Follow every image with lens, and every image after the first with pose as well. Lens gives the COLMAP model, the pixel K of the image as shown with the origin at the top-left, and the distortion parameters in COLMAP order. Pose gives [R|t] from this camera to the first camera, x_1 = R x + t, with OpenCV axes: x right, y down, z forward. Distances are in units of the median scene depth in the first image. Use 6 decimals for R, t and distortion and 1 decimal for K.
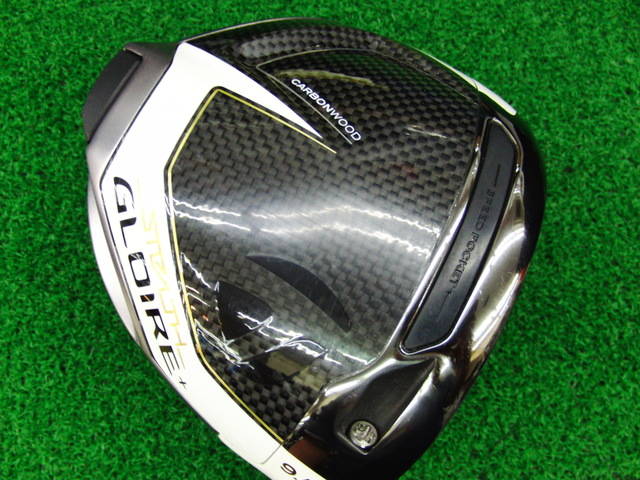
lens RADIAL K [[675.1, 0, 320.0], [0, 675.1, 240.0], [0, 0, 1]] dist [-0.050552, 0.042517]
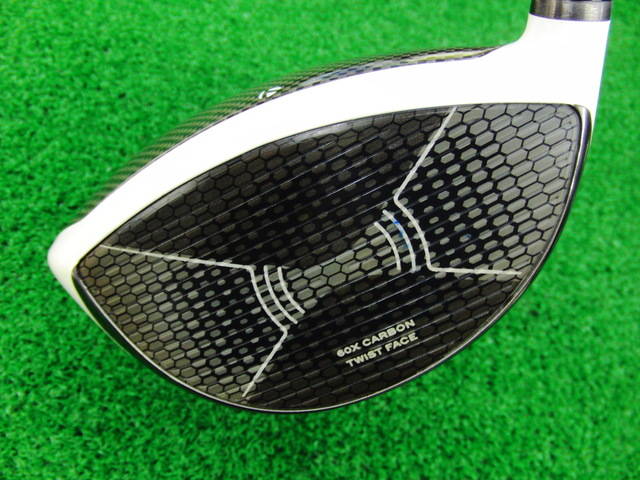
lens RADIAL K [[675.1, 0, 320.0], [0, 675.1, 240.0], [0, 0, 1]] dist [-0.050552, 0.042517]
pose [[0.920227, 0.391212, 0.011634, 0.021985], [-0.372838, 0.885275, -0.277994, 0.196064], [-0.119053, 0.251480, 0.960512, 0.046385]]
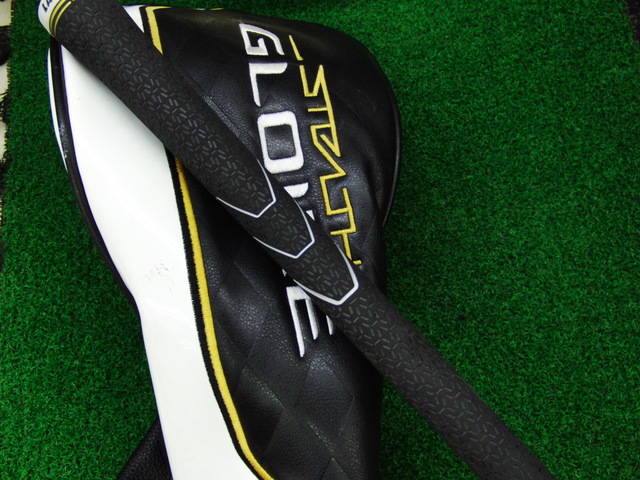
lens RADIAL K [[675.1, 0, 320.0], [0, 675.1, 240.0], [0, 0, 1]] dist [-0.050552, 0.042517]
pose [[0.997664, 0.005883, -0.068057, 0.182189], [-0.014930, 0.990976, -0.133203, -0.075485], [0.066659, 0.133908, 0.988749, -0.341998]]
